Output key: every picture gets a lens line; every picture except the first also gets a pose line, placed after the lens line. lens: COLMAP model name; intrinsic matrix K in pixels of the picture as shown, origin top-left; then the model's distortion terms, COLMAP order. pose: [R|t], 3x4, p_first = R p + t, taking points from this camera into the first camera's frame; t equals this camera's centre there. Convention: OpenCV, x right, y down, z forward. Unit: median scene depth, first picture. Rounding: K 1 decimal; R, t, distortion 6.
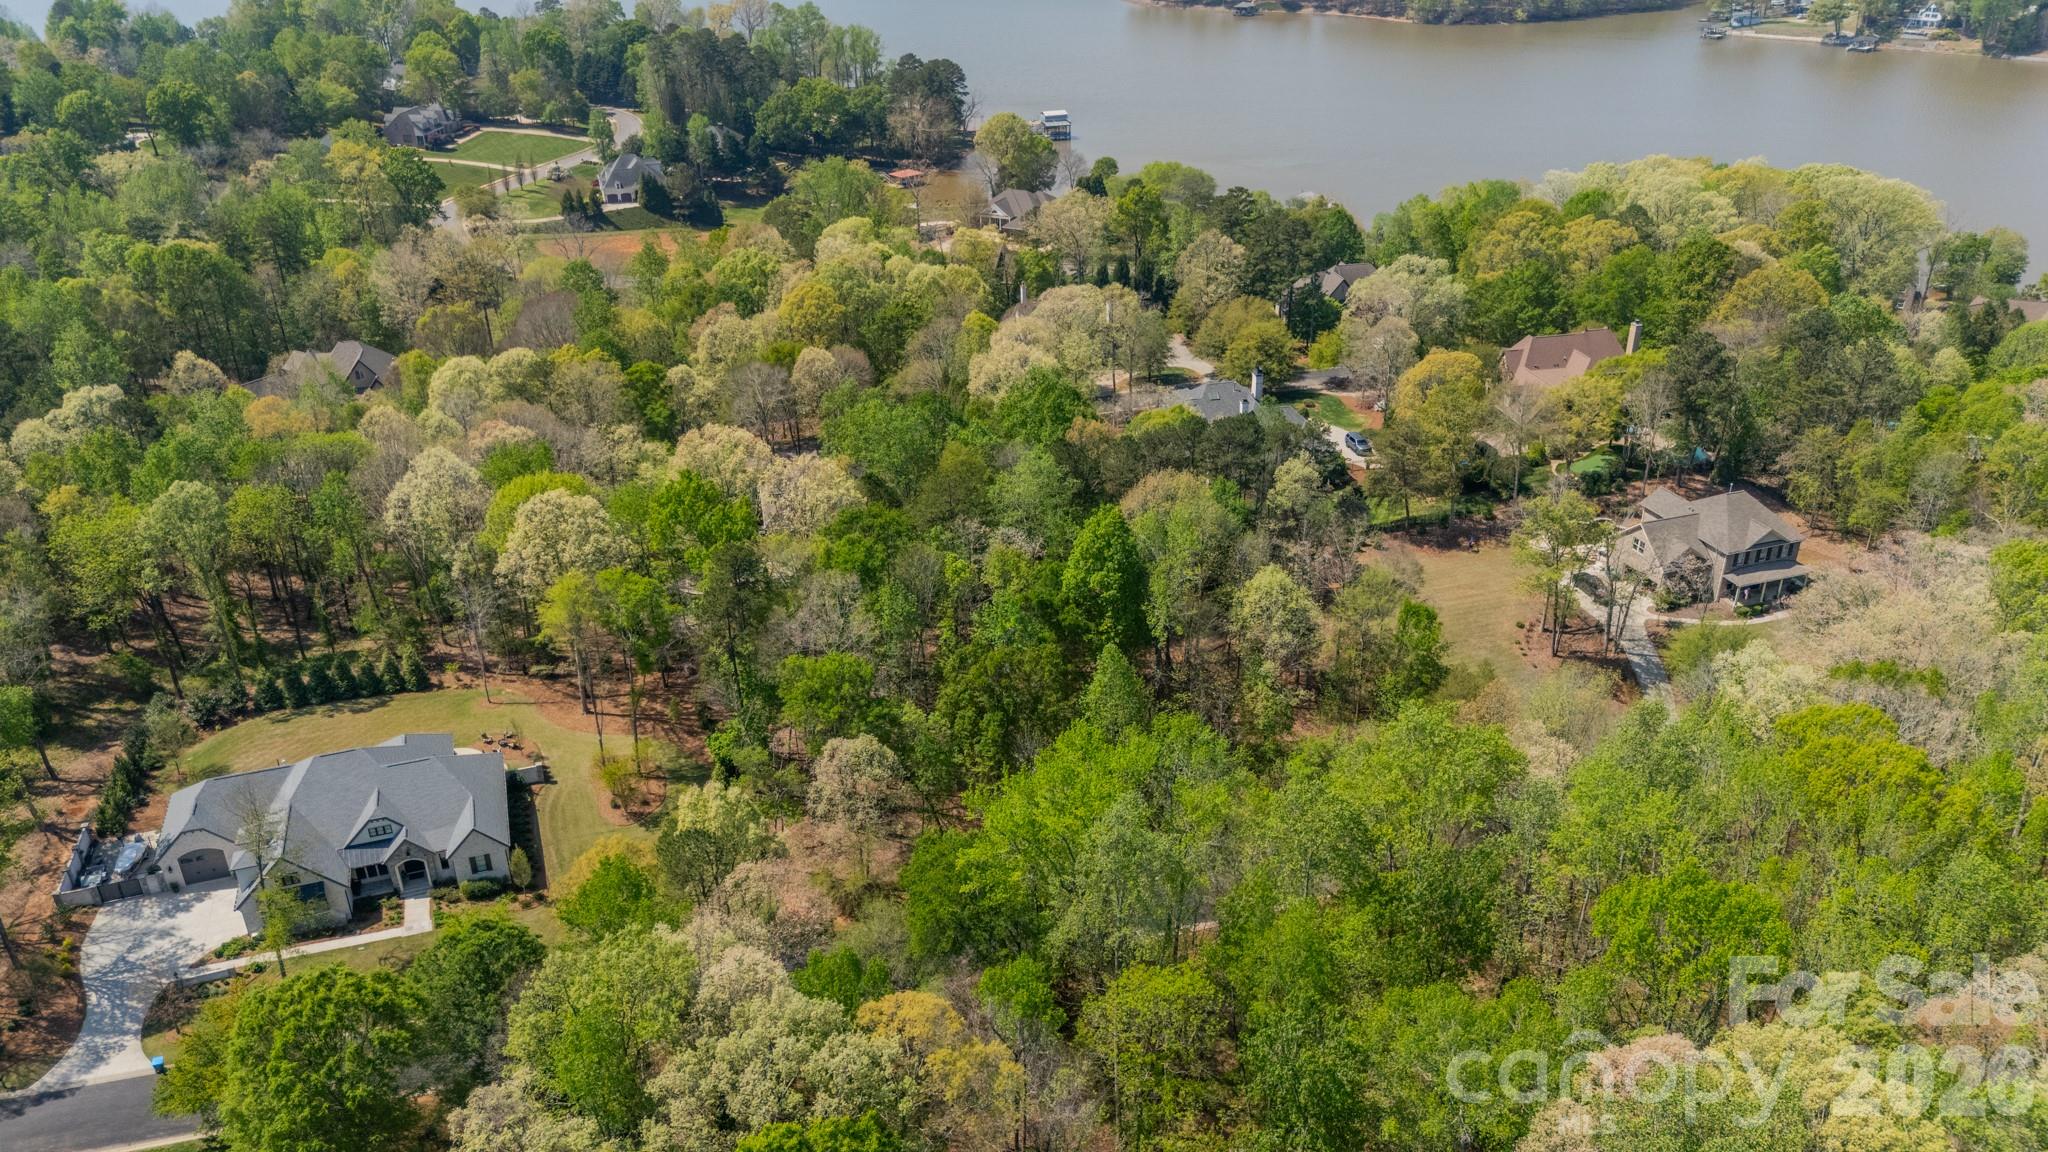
lens RADIAL K [[1520.0, 0, 1031.0], [0, 1520.0, 573.3], [0, 0, 1]] dist [0.066103, -0.060957]
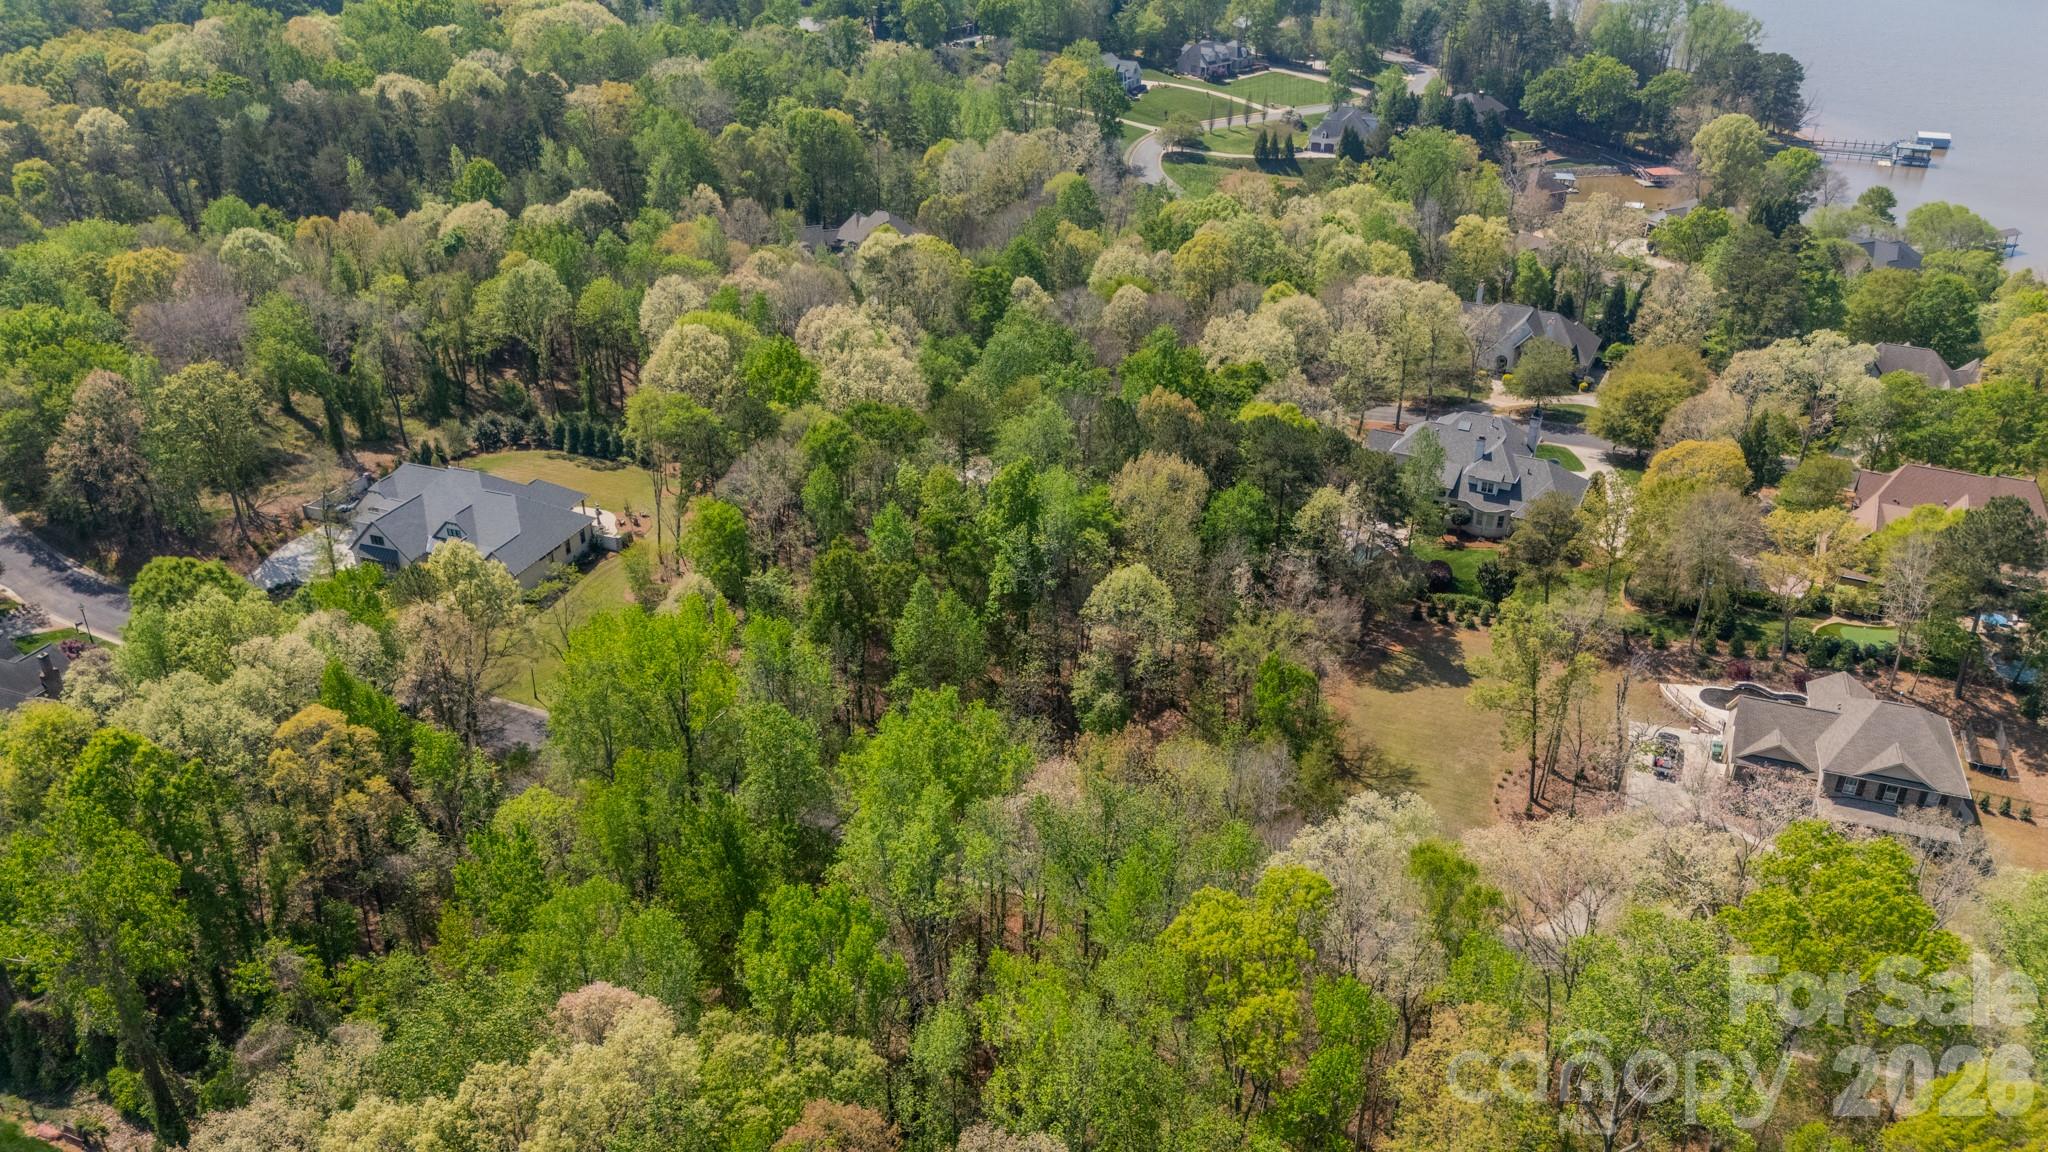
lens RADIAL K [[1520.0, 0, 1017.6], [0, 1520.0, 576.2], [0, 0, 1]] dist [0.066103, -0.060957]
pose [[0.774197, 0.310367, -0.551626, 0.517988], [-0.298600, 0.947540, 0.114046, -0.068183], [0.558084, 0.076422, 0.826258, 0.148488]]
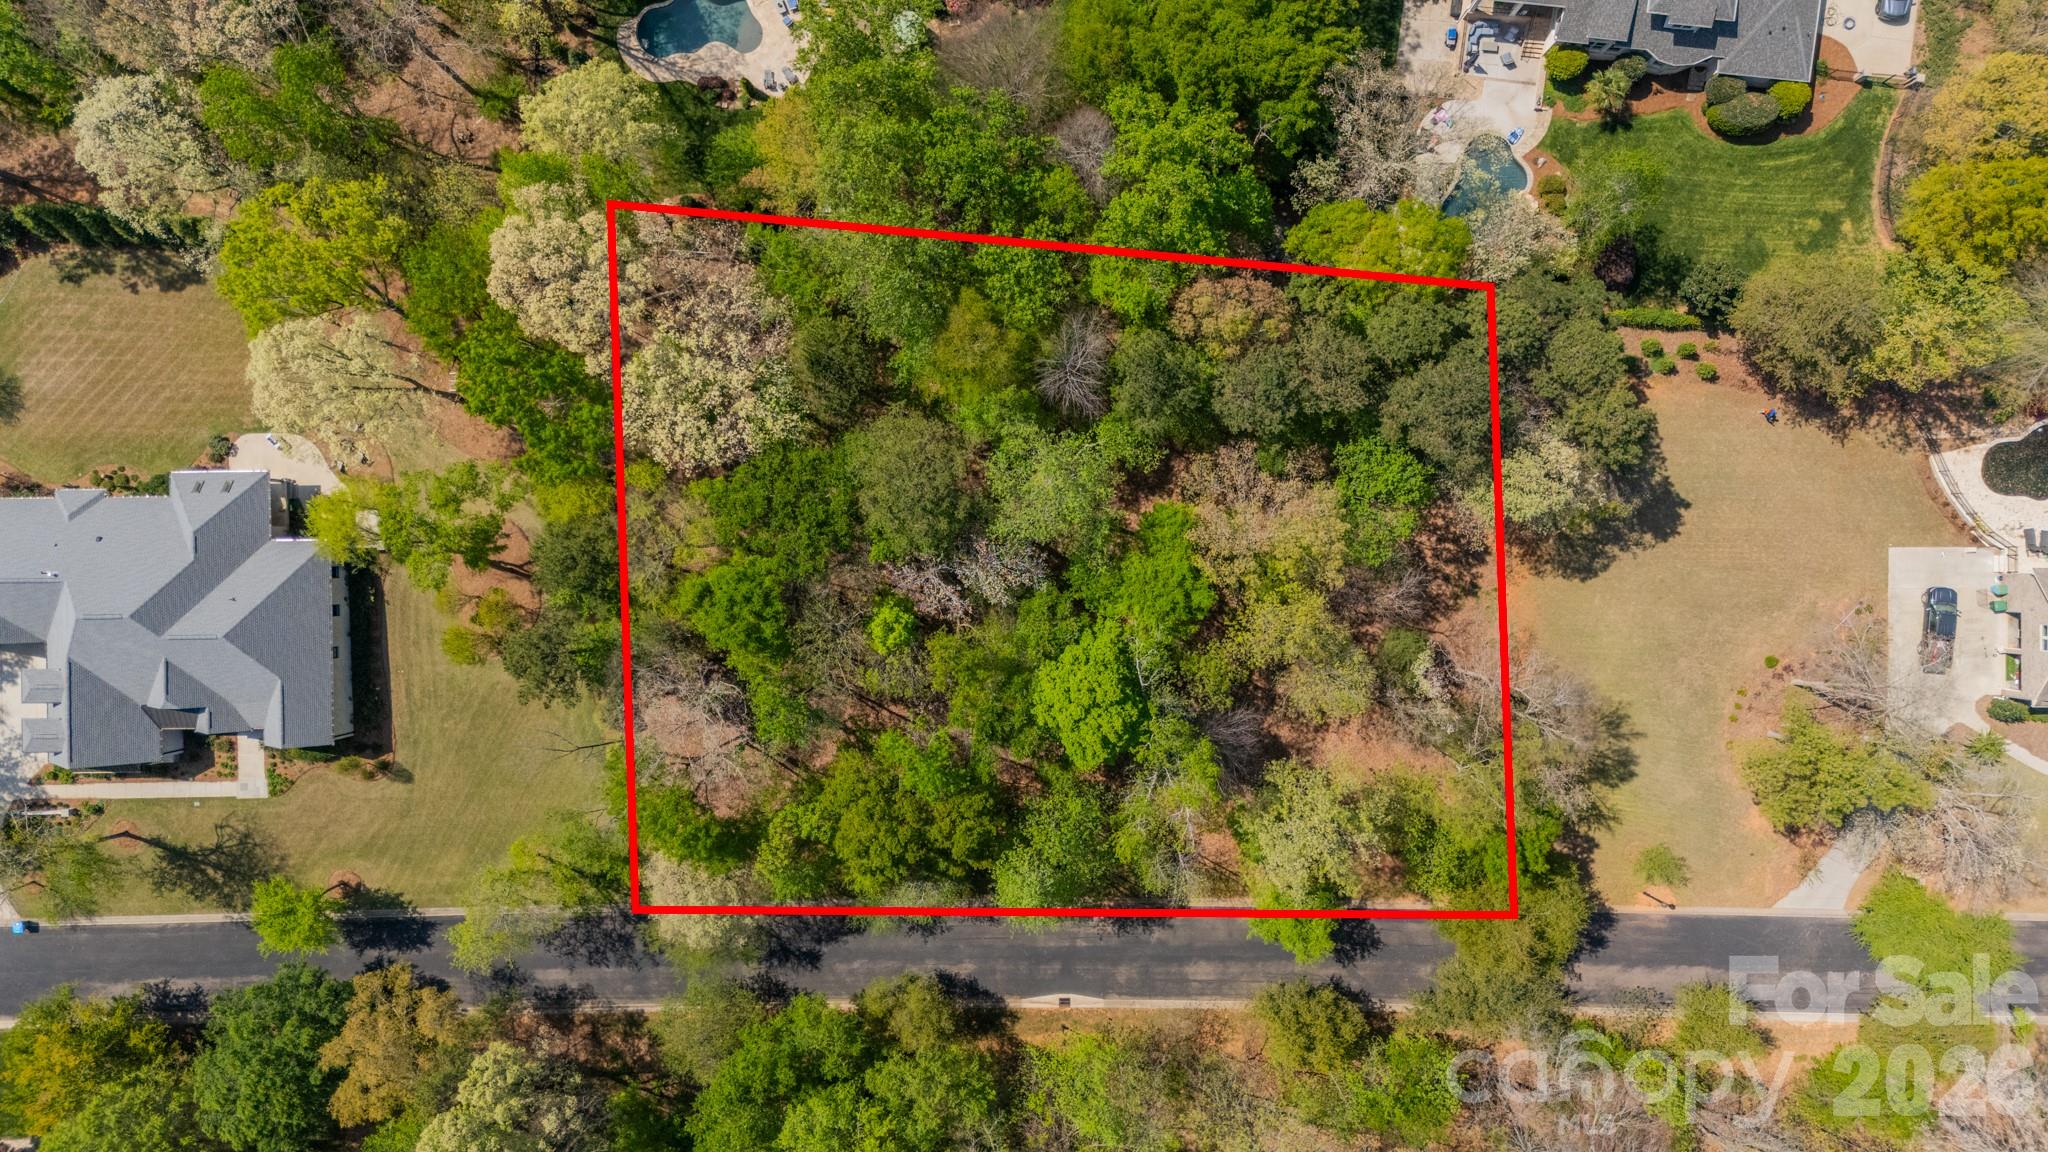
lens RADIAL K [[1520.0, 0, 1029.2], [0, 1520.0, 569.9], [0, 0, 1]] dist [0.066103, -0.060957]
pose [[0.948438, 0.316817, -0.009578, 0.006163], [-0.128189, 0.411039, 0.902560, -0.533825], [0.289883, -0.854795, 0.430458, 0.636625]]
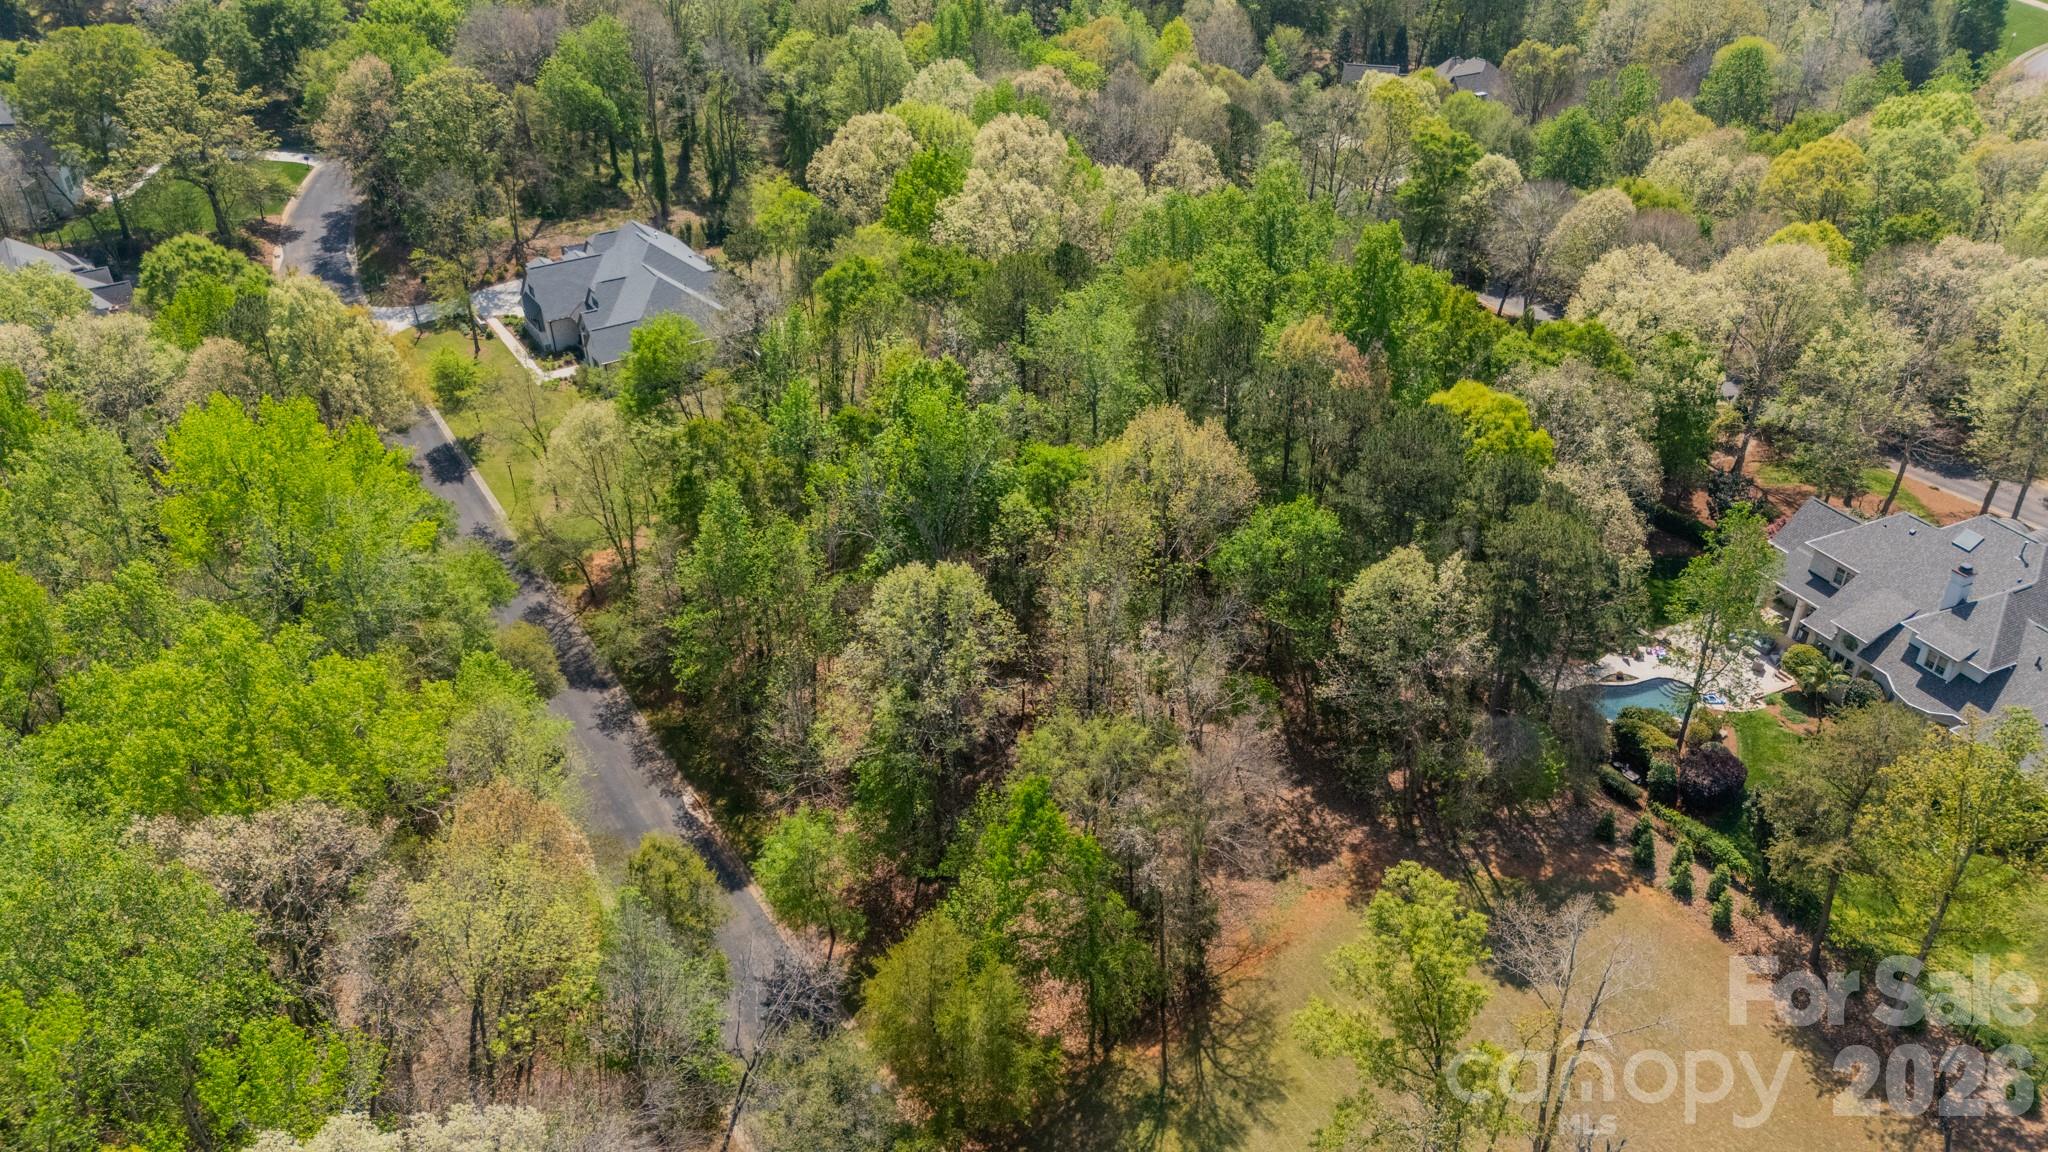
lens RADIAL K [[1520.0, 0, 1026.4], [0, 1520.0, 573.3], [0, 0, 1]] dist [0.066103, -0.060957]
pose [[0.235017, 0.526295, -0.817178, 0.528741], [-0.440553, 0.807087, 0.393095, -0.198864], [0.866418, 0.267626, 0.421540, 0.651845]]
